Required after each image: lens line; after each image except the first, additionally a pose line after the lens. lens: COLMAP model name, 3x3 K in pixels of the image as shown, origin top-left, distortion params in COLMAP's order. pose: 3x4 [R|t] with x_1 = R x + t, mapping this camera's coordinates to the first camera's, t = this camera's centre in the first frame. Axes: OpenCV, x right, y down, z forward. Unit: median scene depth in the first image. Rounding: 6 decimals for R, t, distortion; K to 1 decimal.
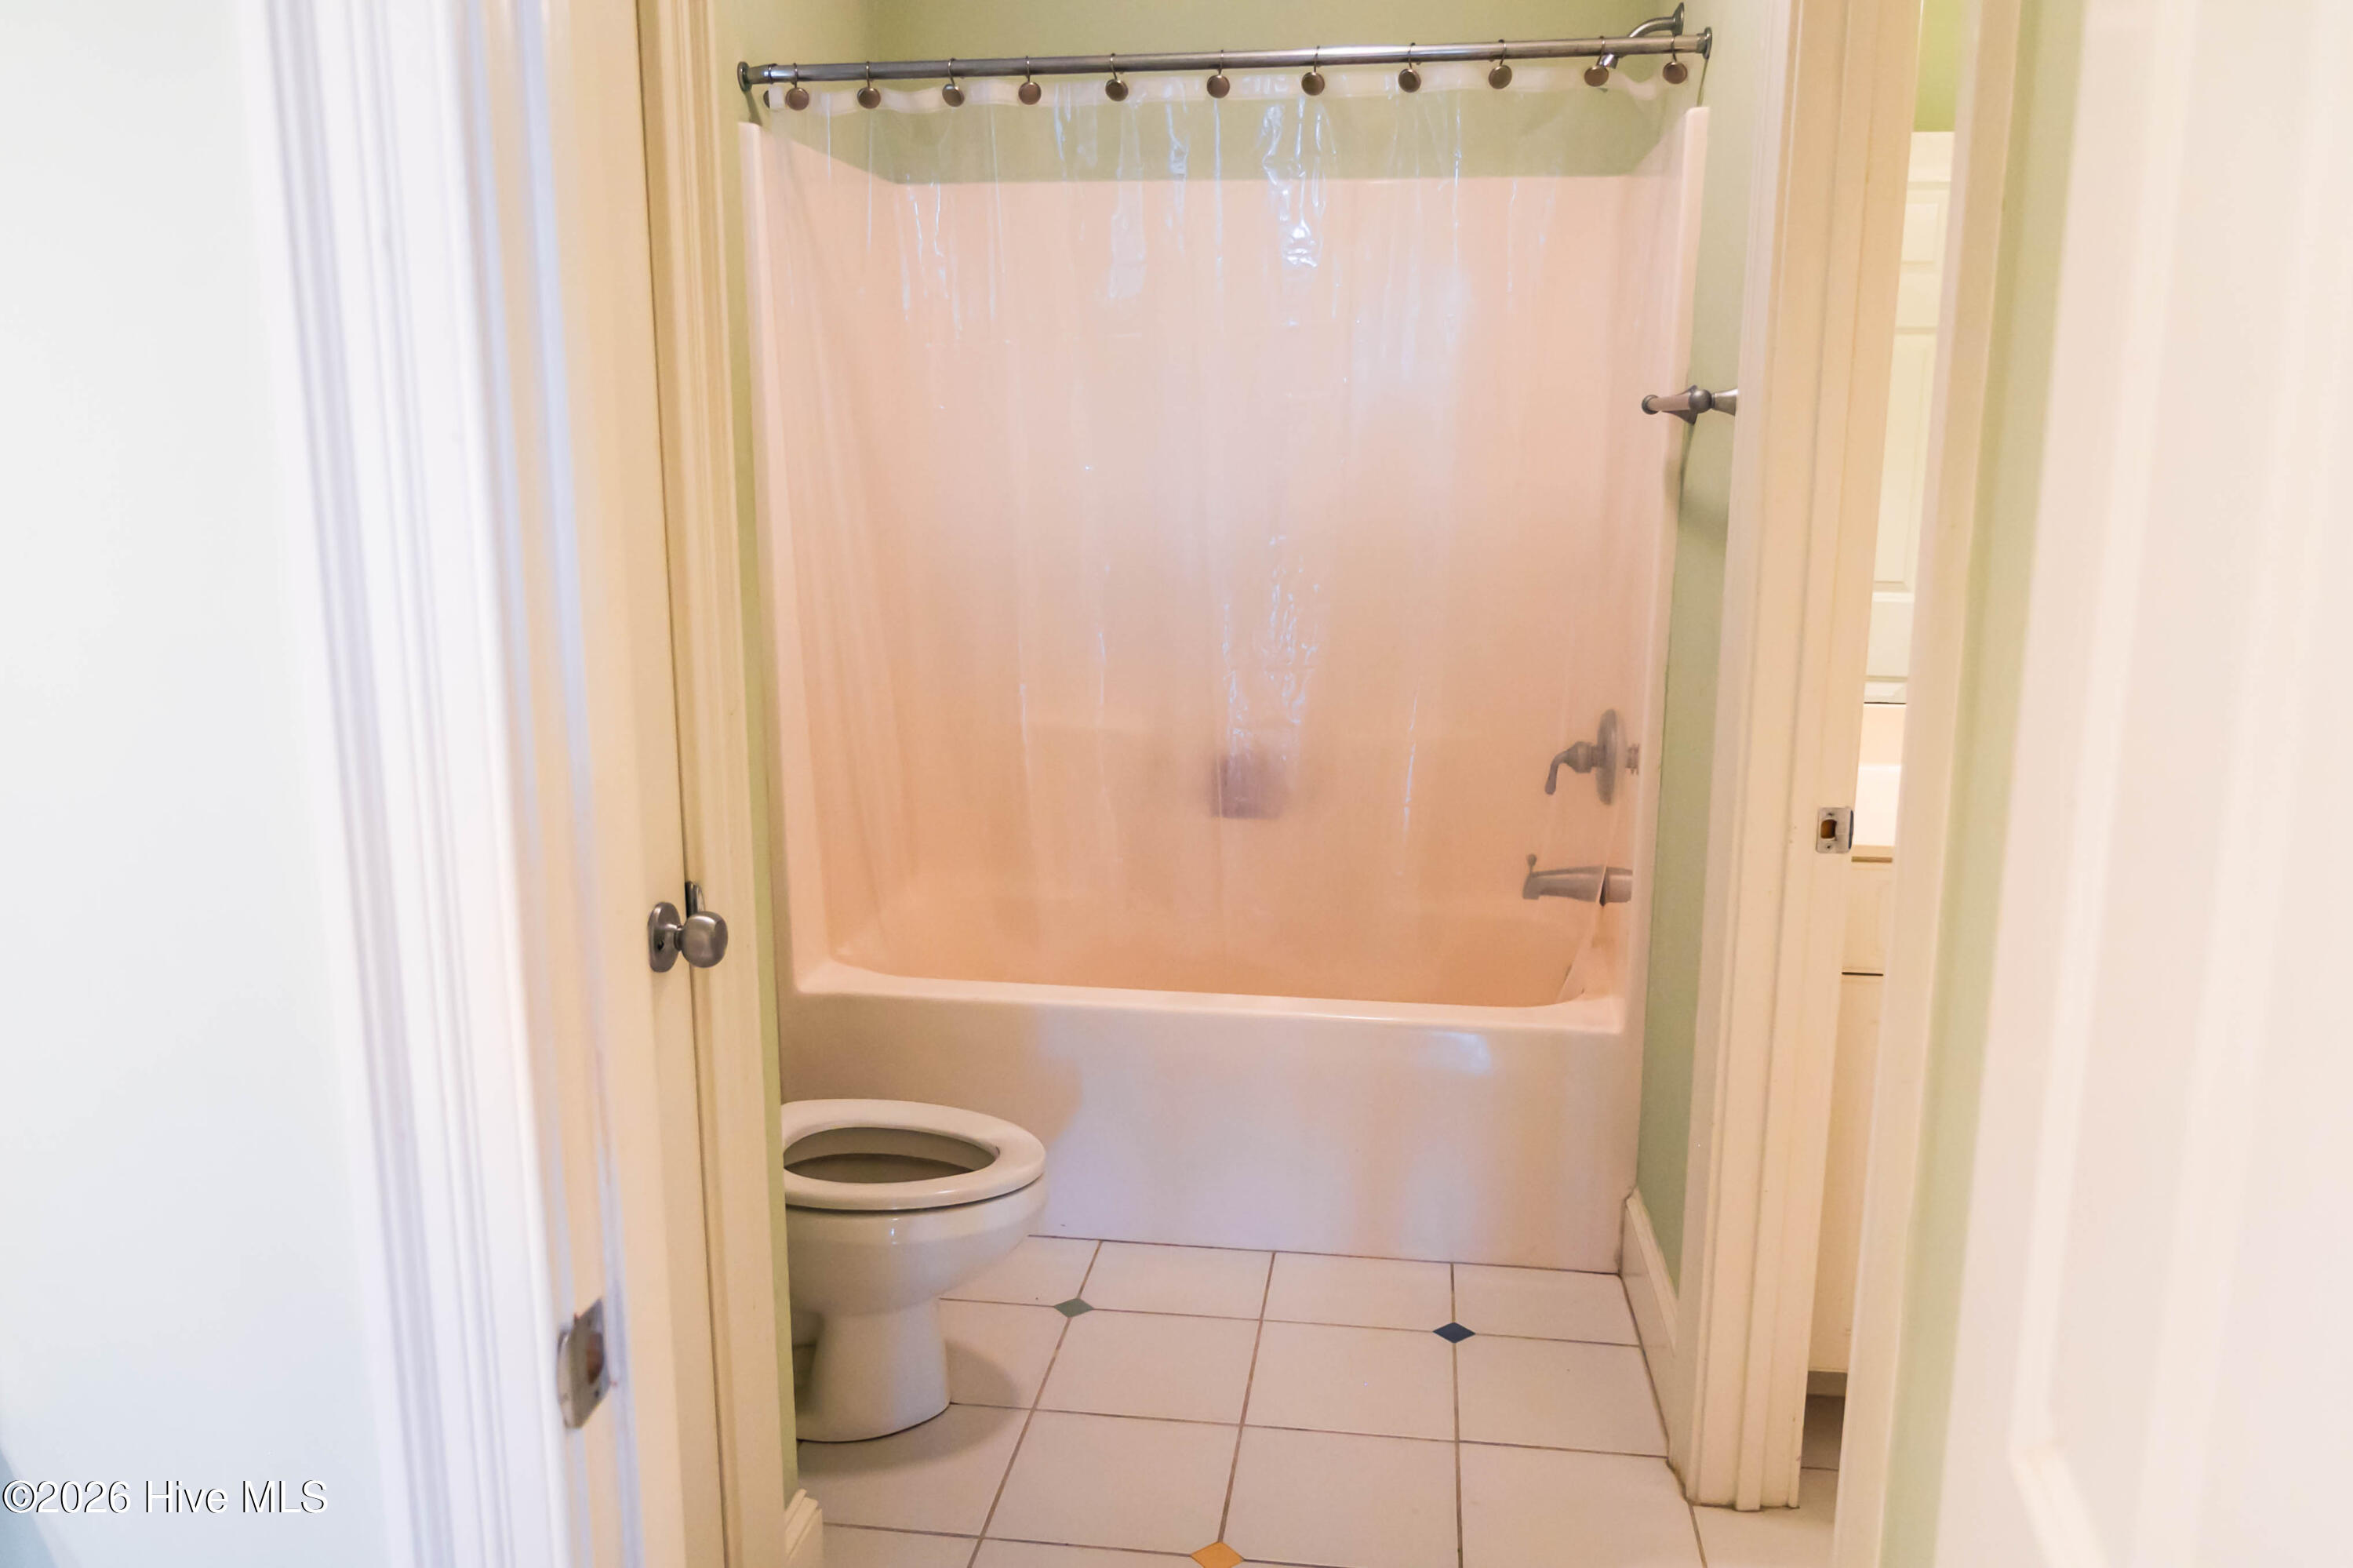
lens RADIAL K [[1824.3, 0, 1186.9], [0, 1824.3, 765.8], [0, 0, 1]] dist [-0.015265, -0.011537]
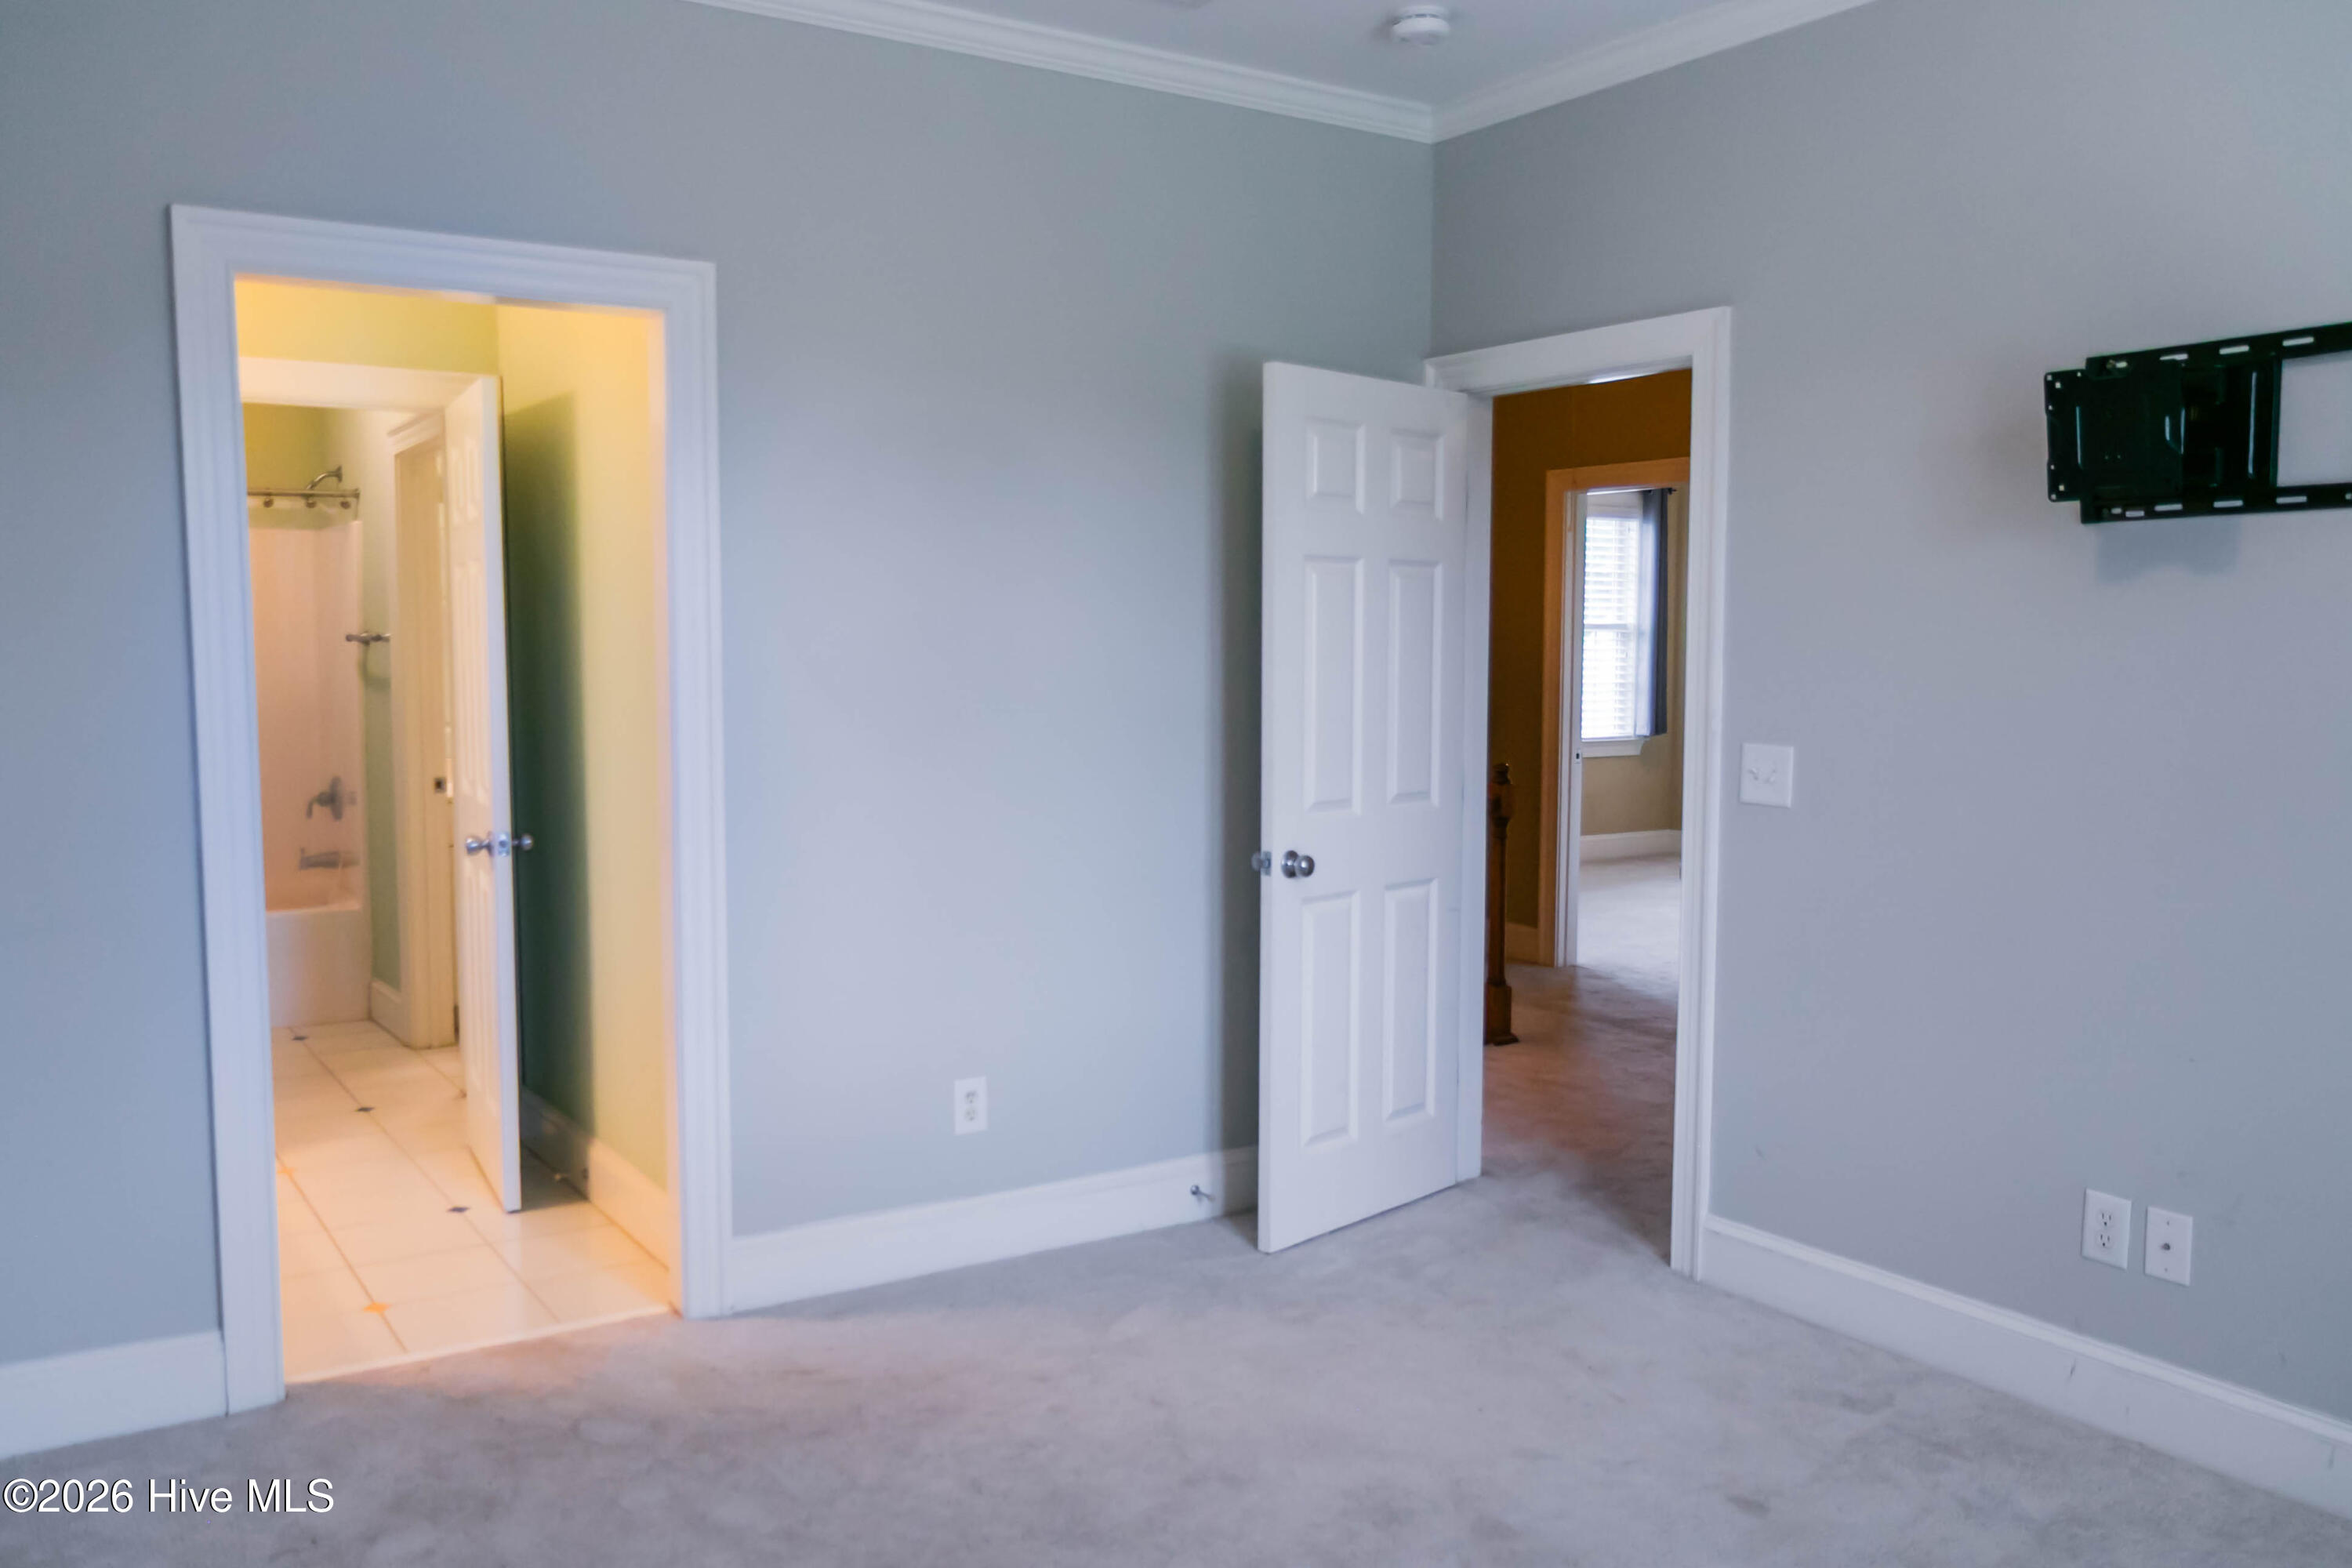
lens RADIAL K [[1823.4, 0, 1162.1], [0, 1823.4, 795.4], [0, 0, 1]] dist [-0.015265, -0.011537]
pose [[0.749748, -0.056242, 0.659329, -0.535652], [0.140021, 0.987304, -0.075005, 0.338118], [-0.646740, 0.148554, 0.748104, -1.468122]]
